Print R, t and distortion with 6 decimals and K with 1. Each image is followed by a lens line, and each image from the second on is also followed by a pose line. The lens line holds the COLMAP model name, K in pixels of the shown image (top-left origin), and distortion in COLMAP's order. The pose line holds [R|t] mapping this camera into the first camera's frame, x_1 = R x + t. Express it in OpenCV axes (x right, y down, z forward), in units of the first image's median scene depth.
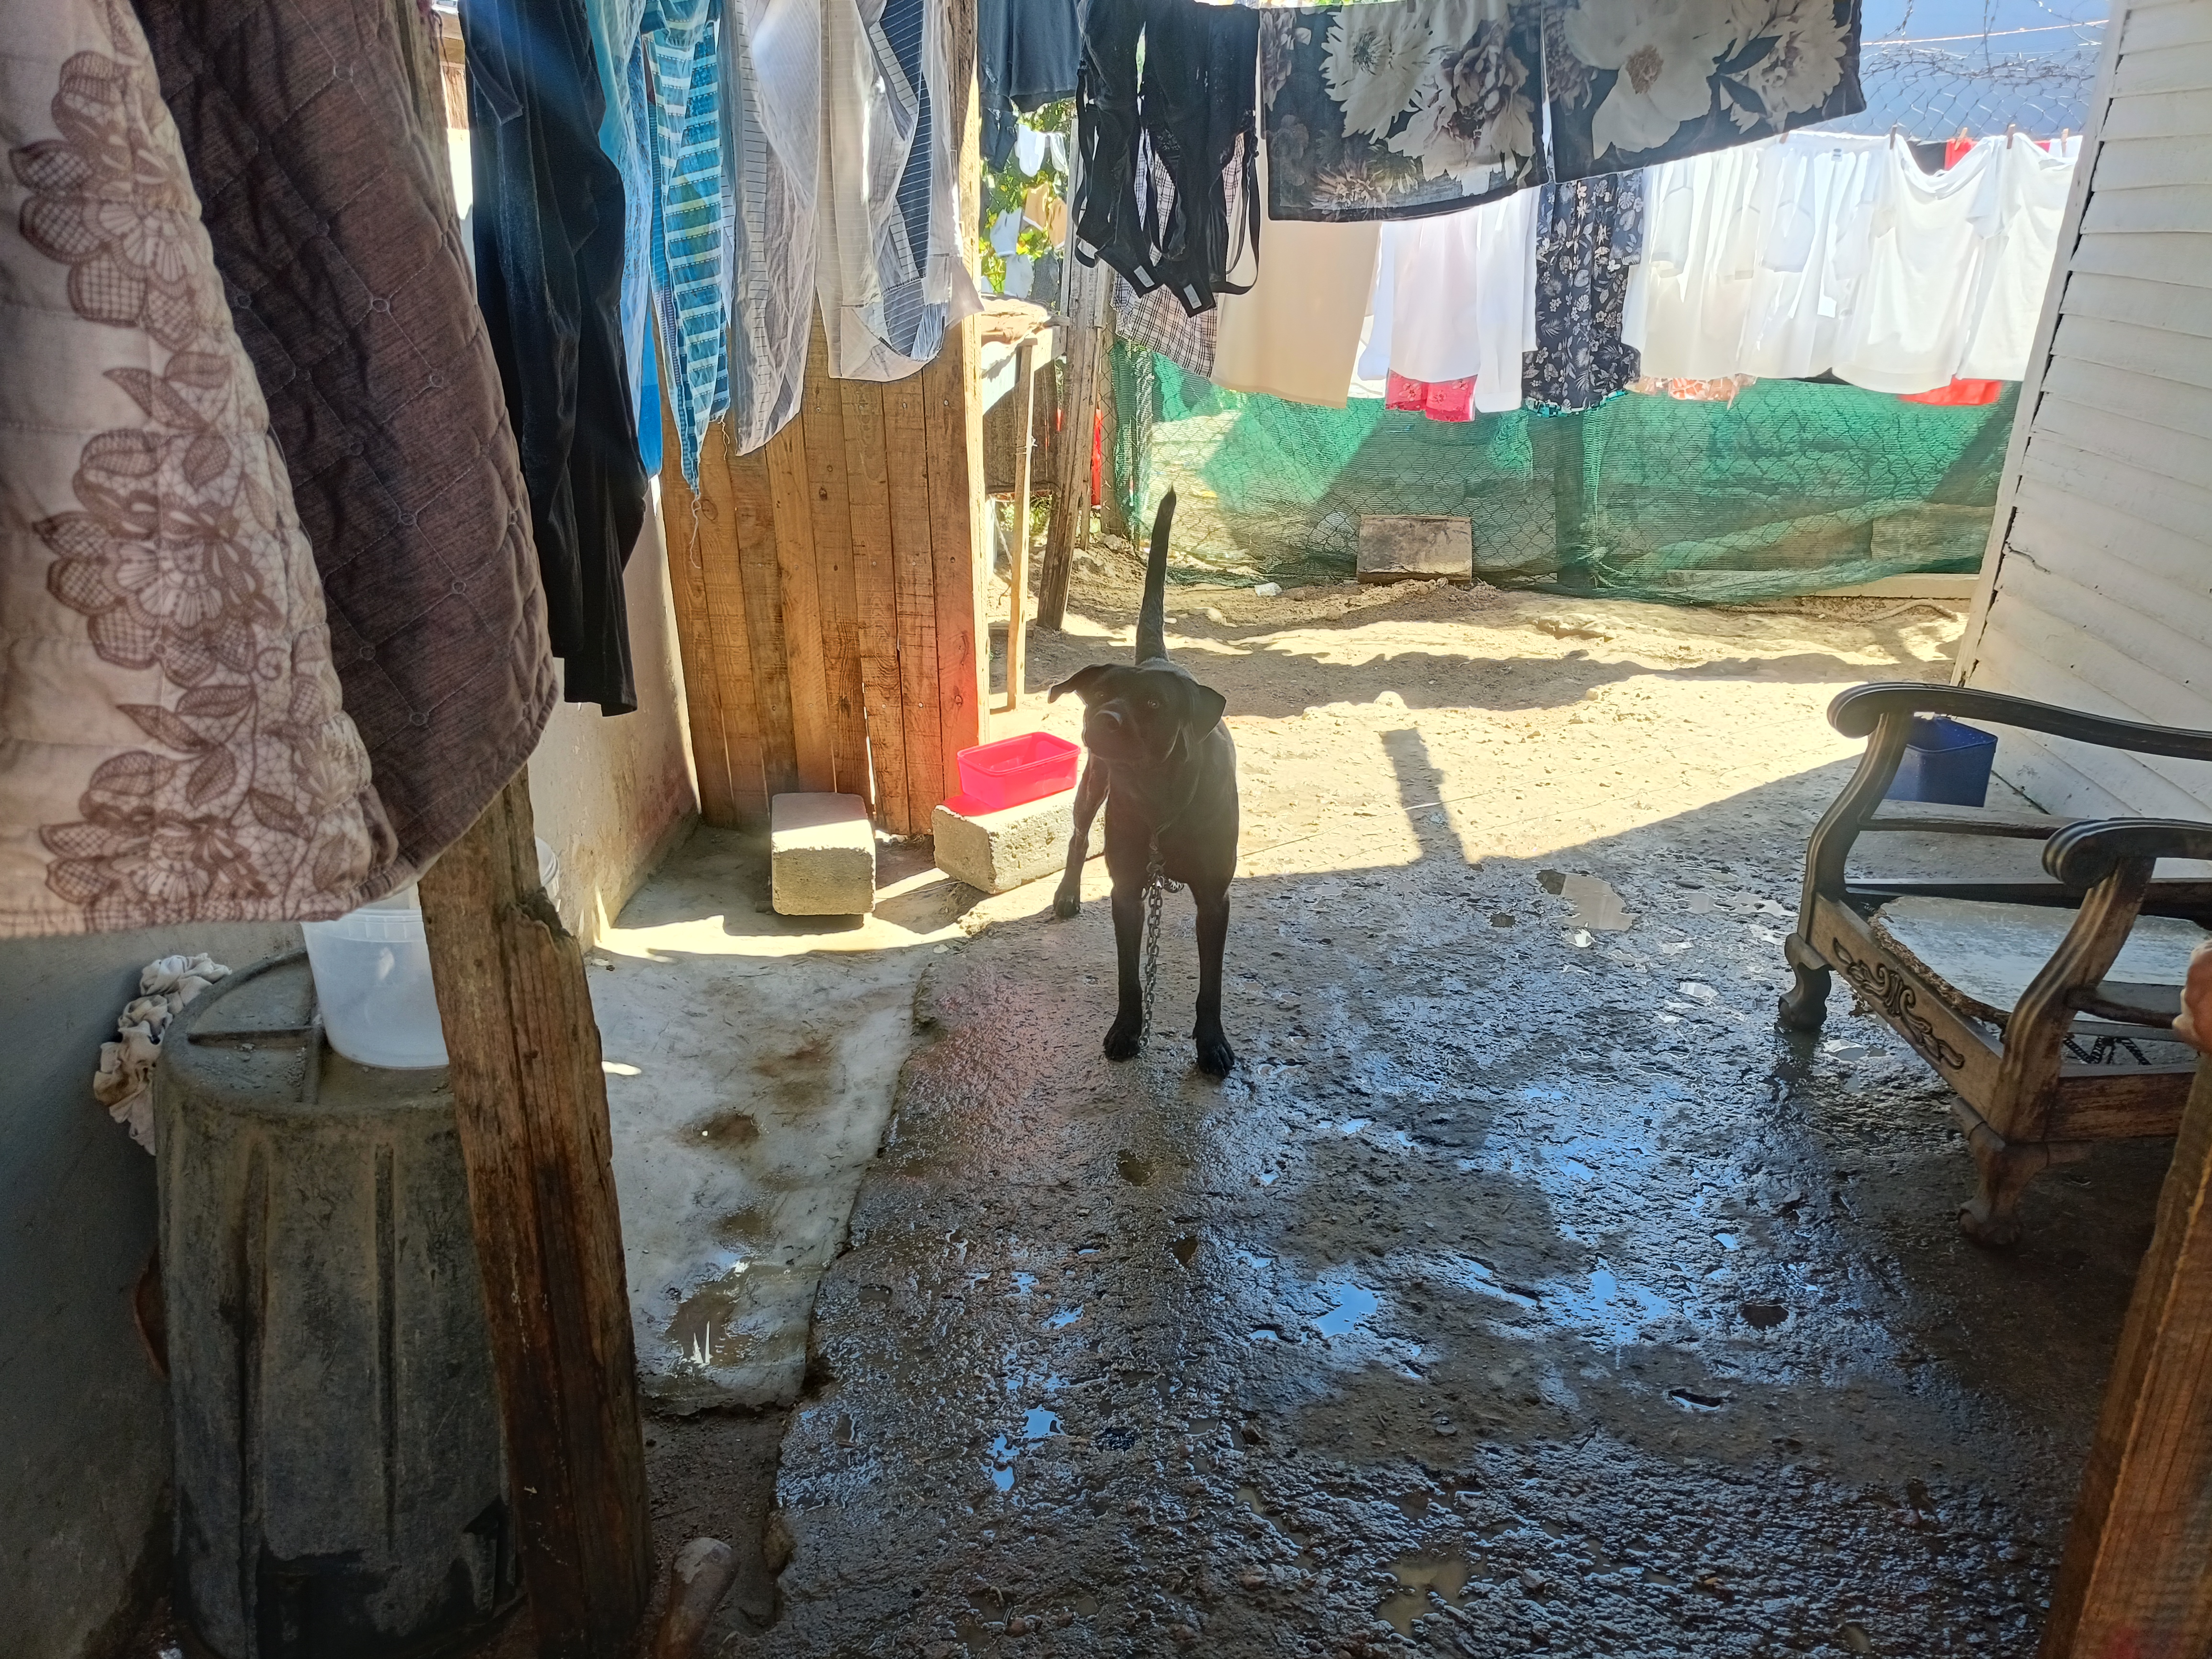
lens RADIAL K [[1615.4, 0, 1087.0], [0, 1615.4, 856.5], [0, 0, 1]] dist [0.029543, -0.009892]
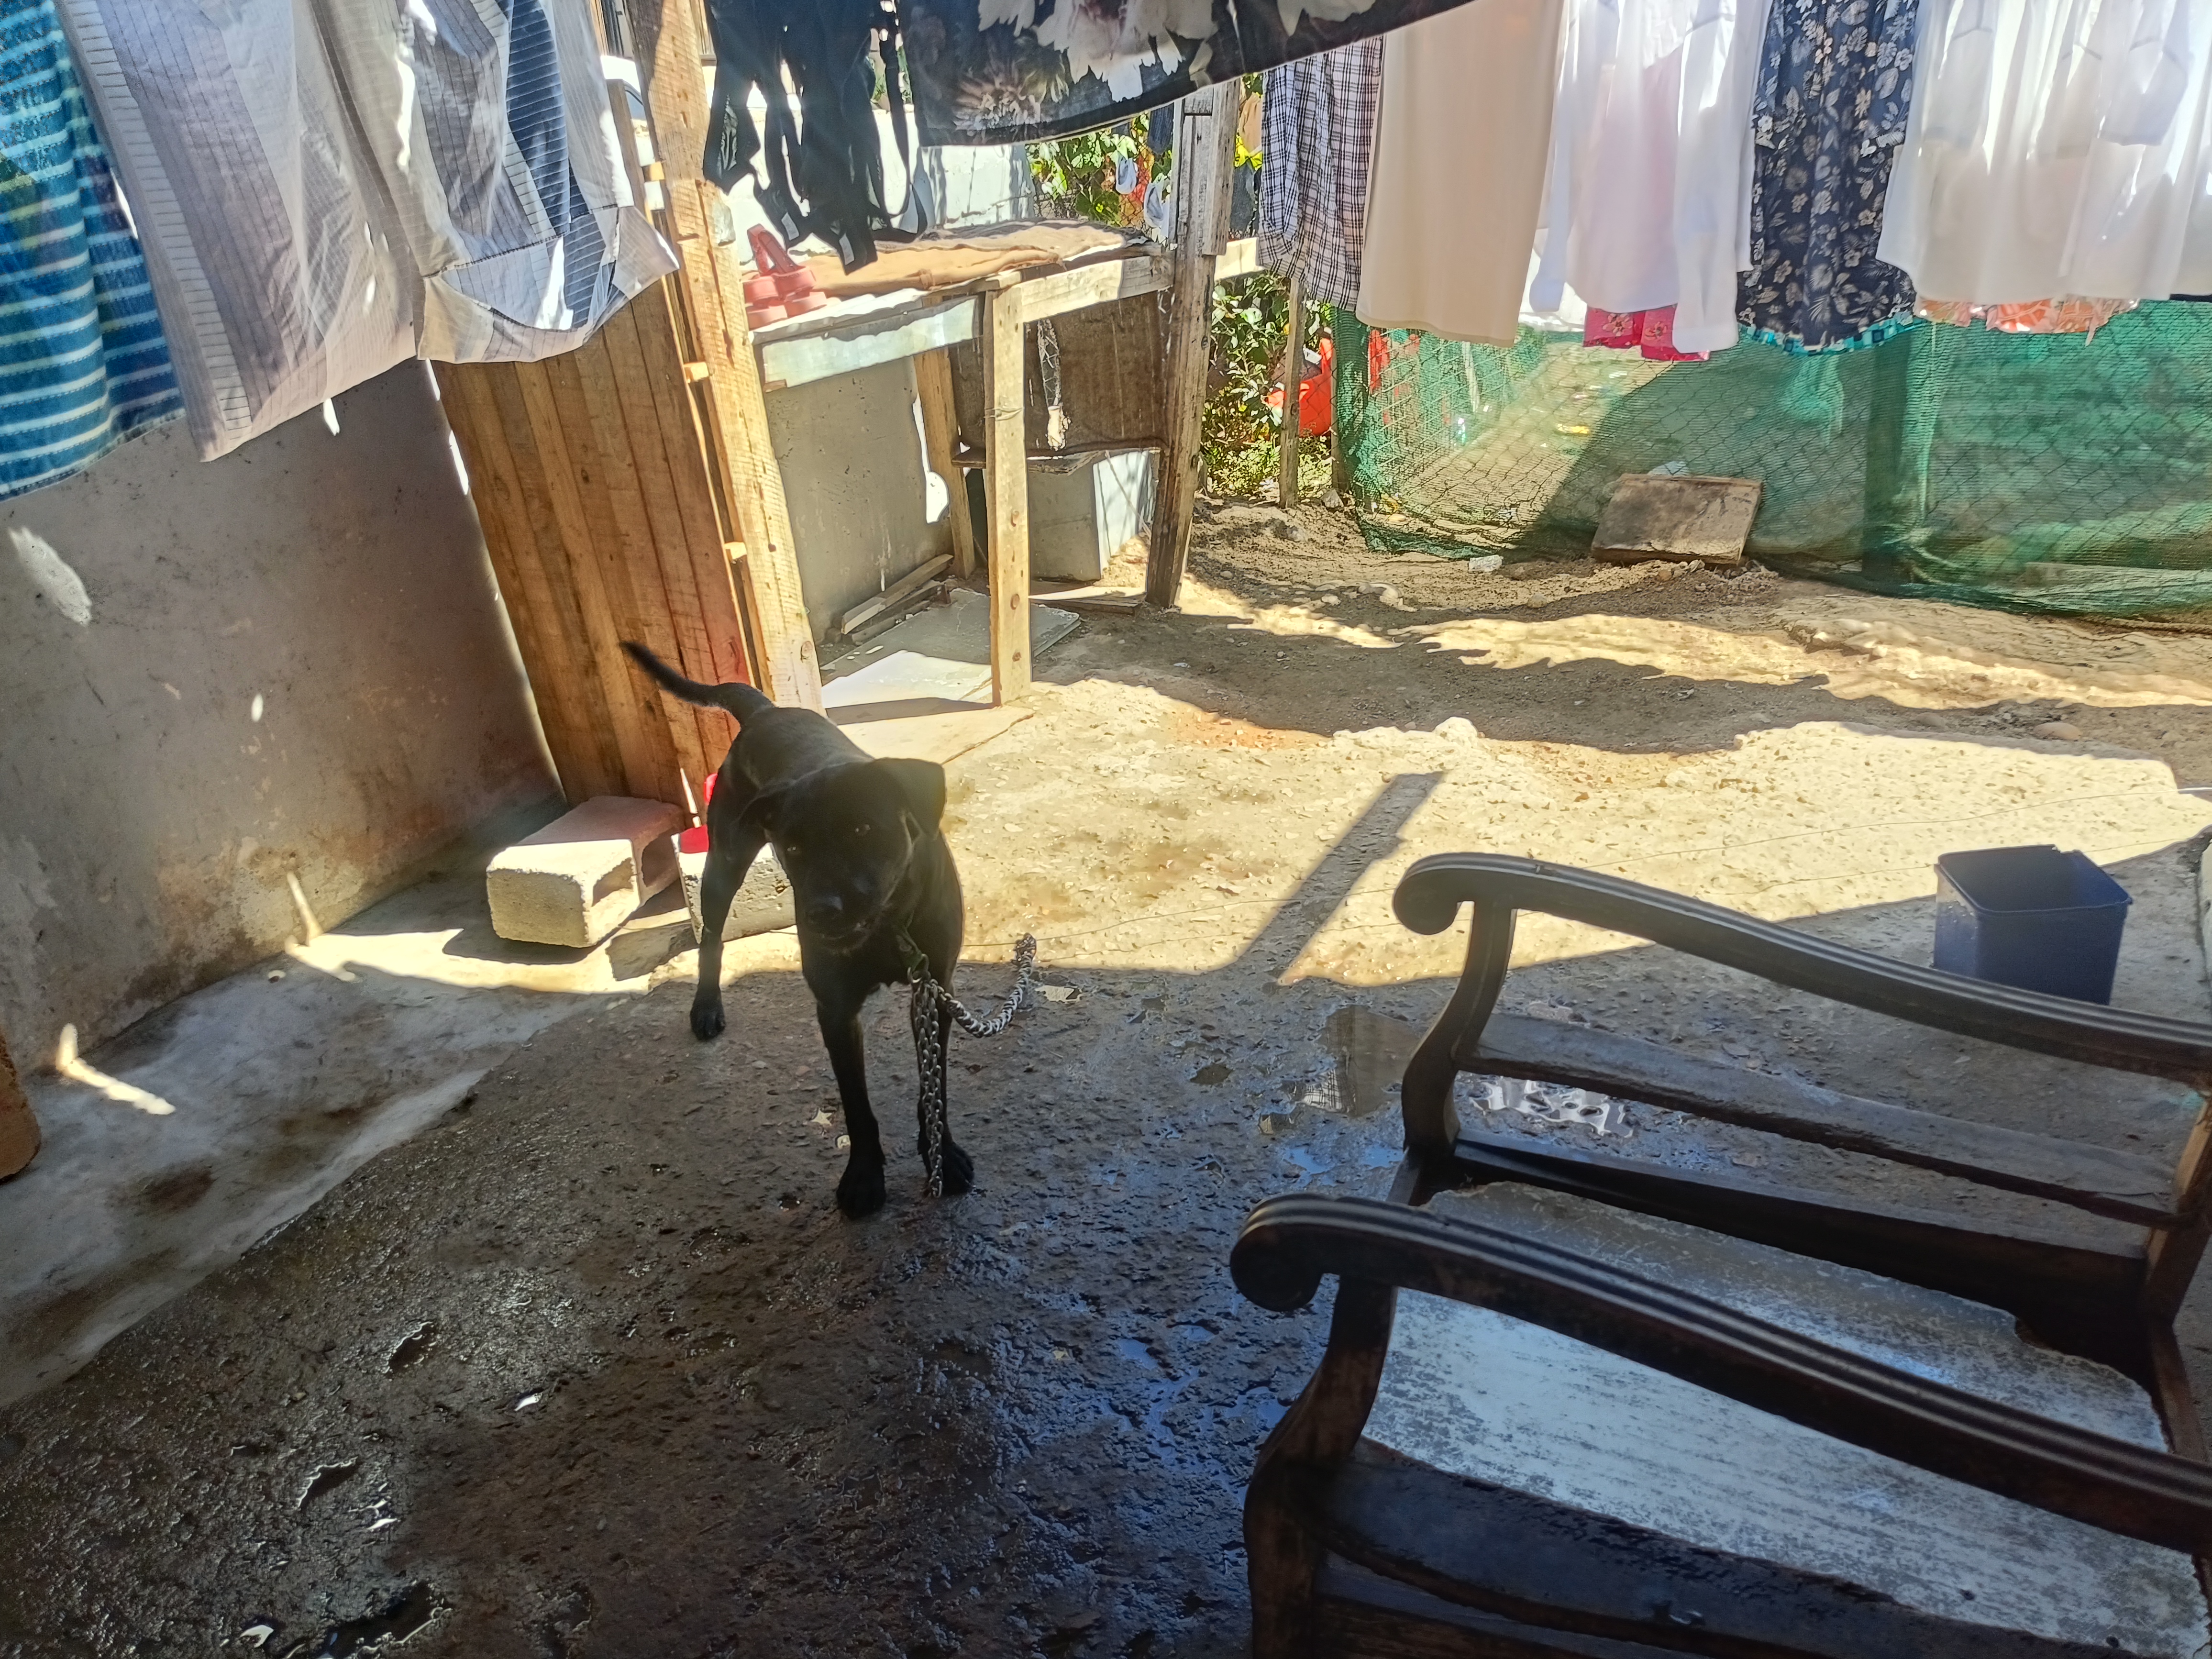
lens RADIAL K [[1621.4, 0, 1106.0], [0, 1621.4, 829.5], [0, 0, 1]] dist [0.039876, -0.013588]
pose [[0.916219, 0.107809, -0.385901, 0.474650], [-0.091007, 0.993943, 0.061605, -0.113102], [0.390205, -0.021324, 0.920481, 0.282592]]
